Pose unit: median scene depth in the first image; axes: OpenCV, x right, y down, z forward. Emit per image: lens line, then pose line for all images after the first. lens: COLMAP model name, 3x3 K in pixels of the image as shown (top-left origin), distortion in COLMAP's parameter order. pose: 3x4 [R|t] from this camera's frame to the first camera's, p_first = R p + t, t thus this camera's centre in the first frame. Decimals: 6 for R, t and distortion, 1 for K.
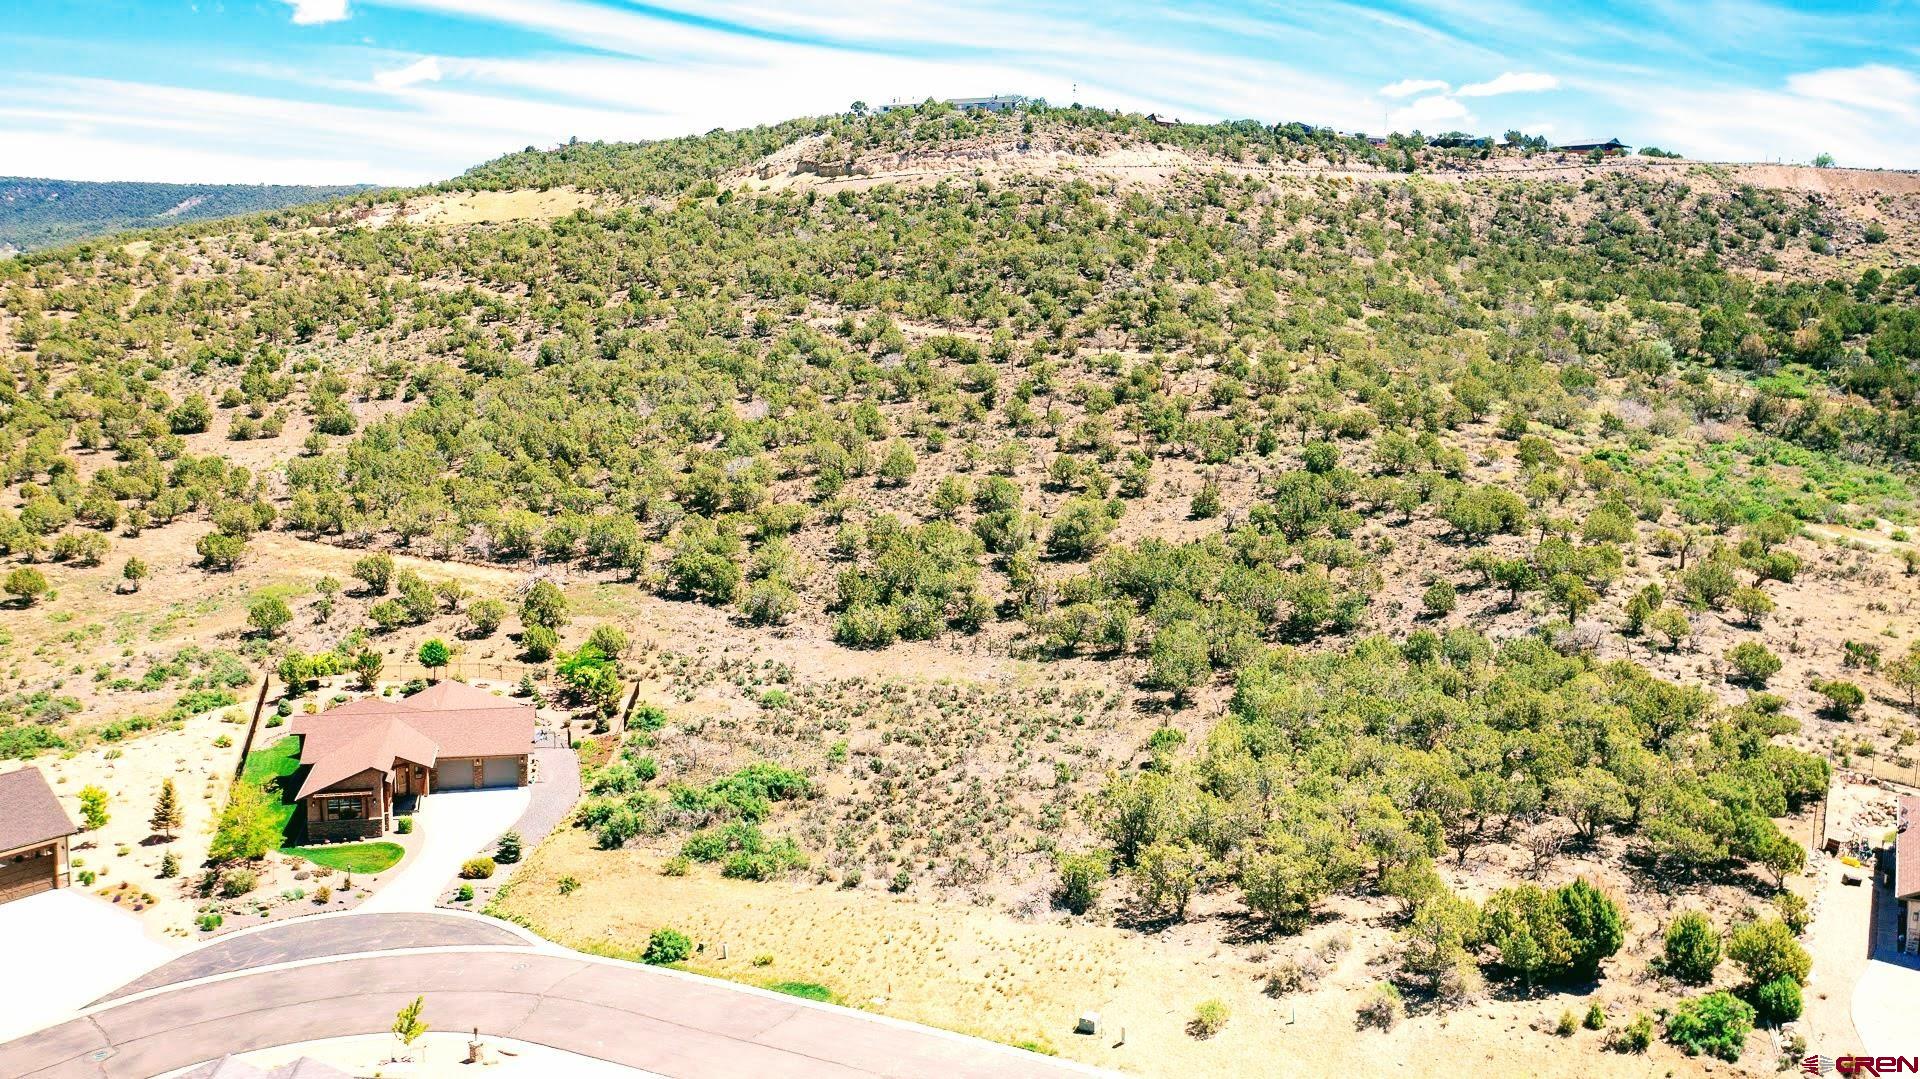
lens RADIAL K [[1497.0, 0, 960.0], [0, 1497.0, 539.5], [0, 0, 1]] dist [-0.014810, 0.000901]
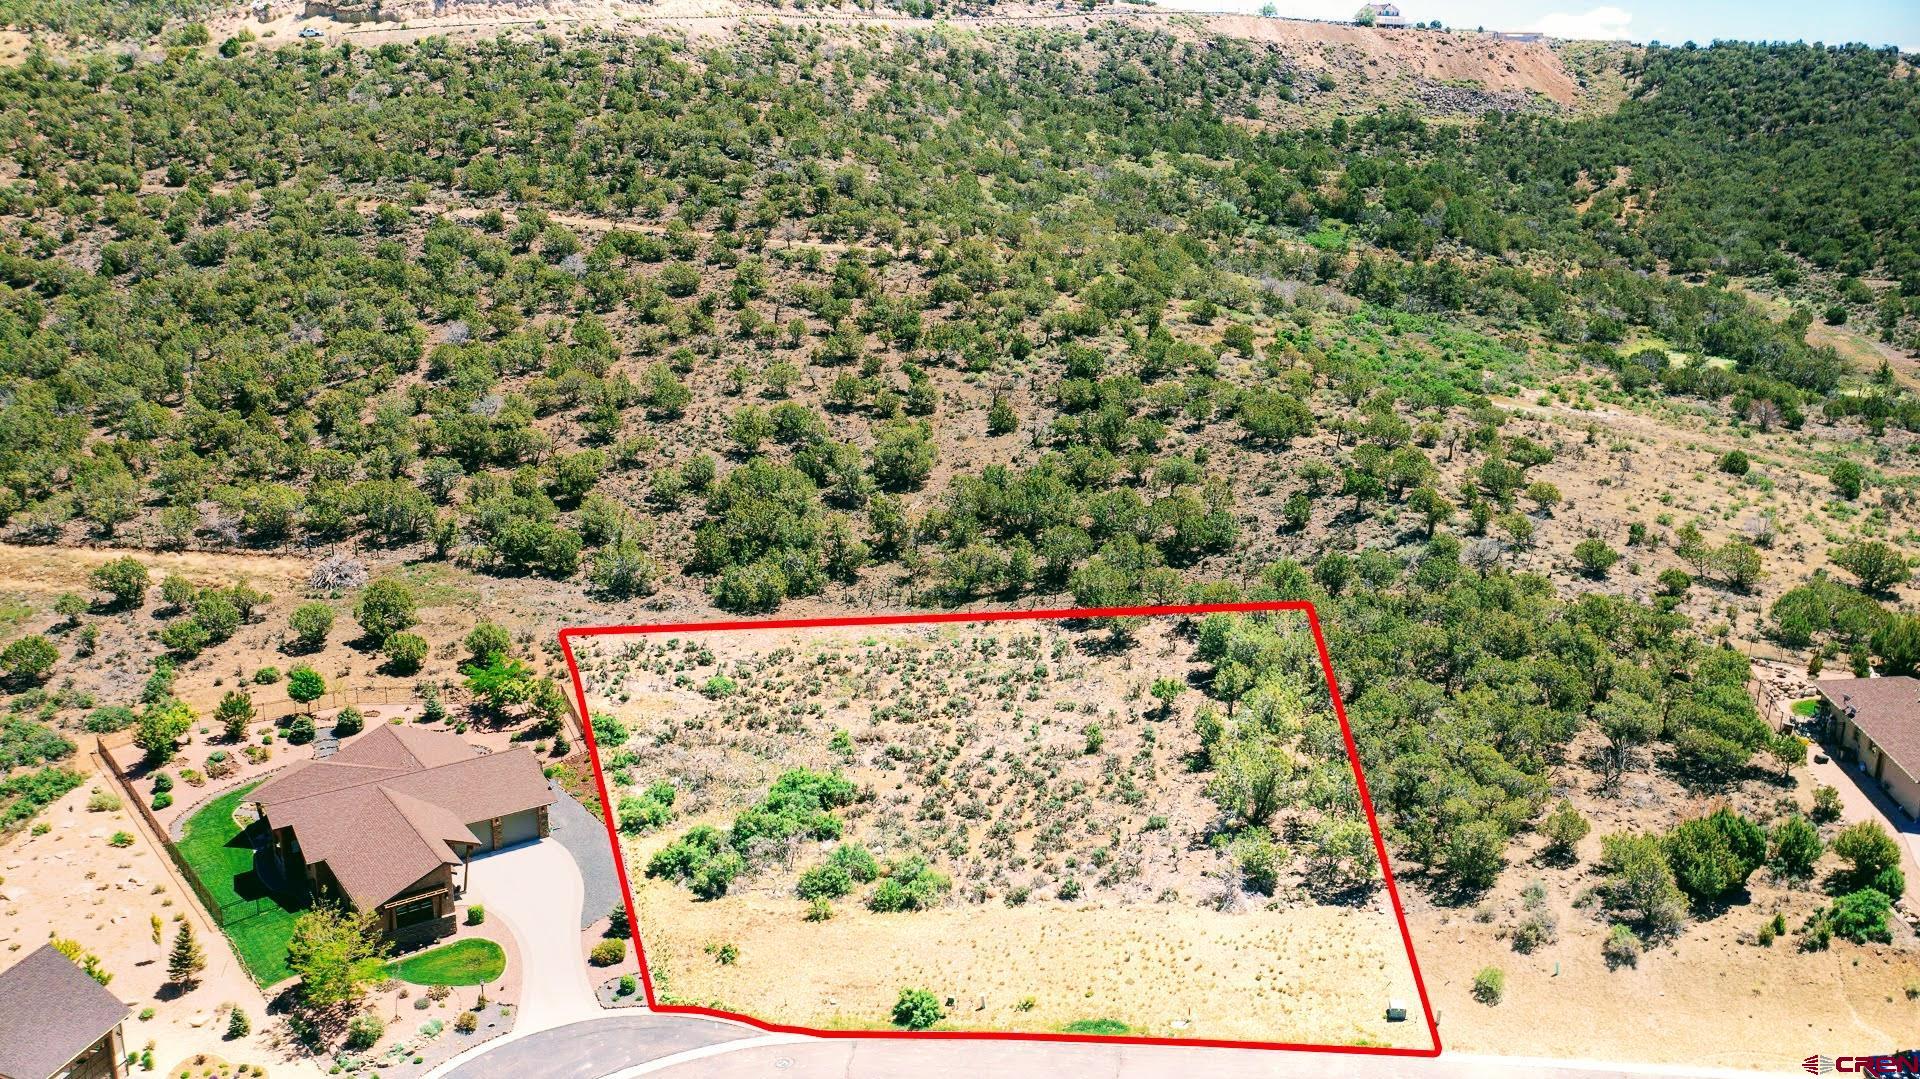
lens RADIAL K [[1497.0, 0, 960.0], [0, 1497.0, 539.5], [0, 0, 1]] dist [-0.014810, 0.000901]
pose [[0.929301, -0.104568, 0.354209, -0.102789], [0.062152, 0.989681, 0.129106, -0.033172], [-0.364055, -0.097964, 0.926211, 0.023206]]
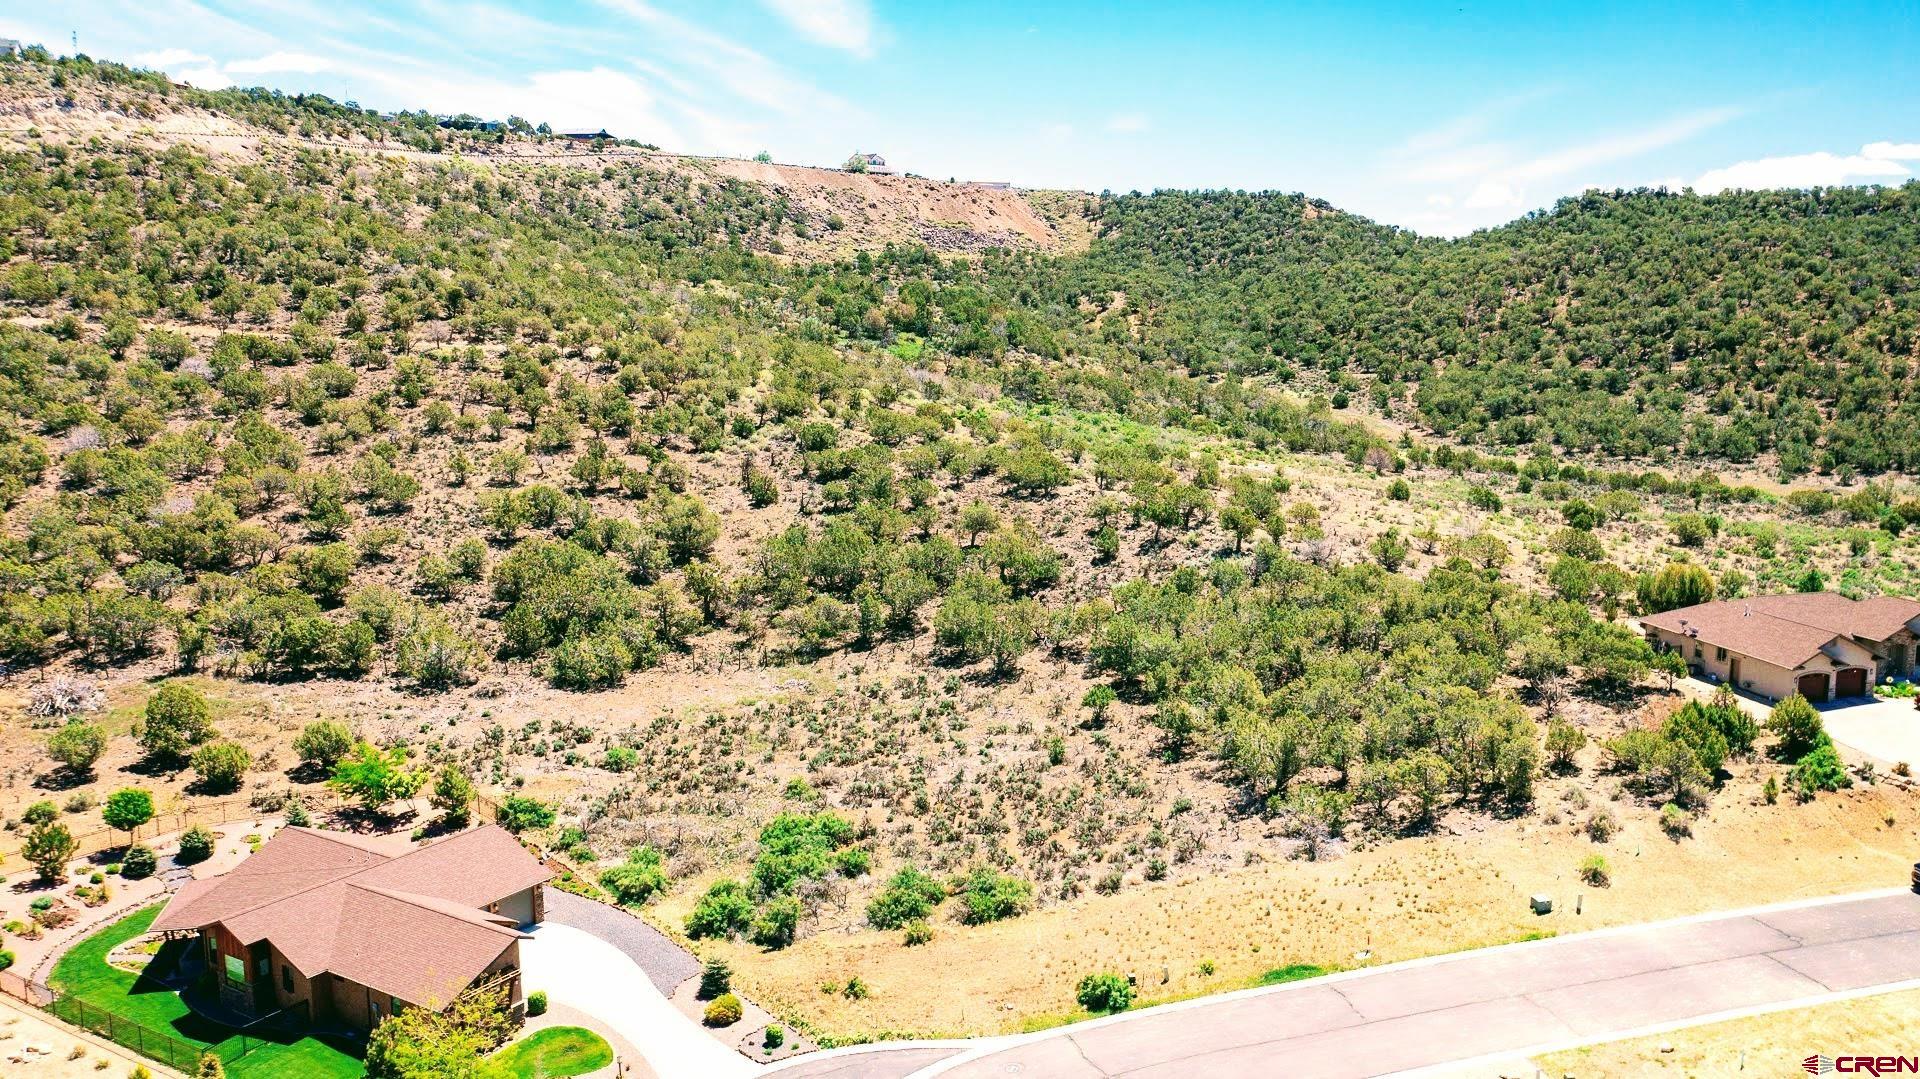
lens RADIAL K [[1497.0, 0, 960.0], [0, 1497.0, 539.5], [0, 0, 1]] dist [-0.014810, 0.000901]
pose [[0.733314, -0.125789, 0.668153, -0.178335], [0.118428, 0.991345, 0.056657, -0.014149], [-0.669497, 0.037580, 0.741864, 0.077290]]
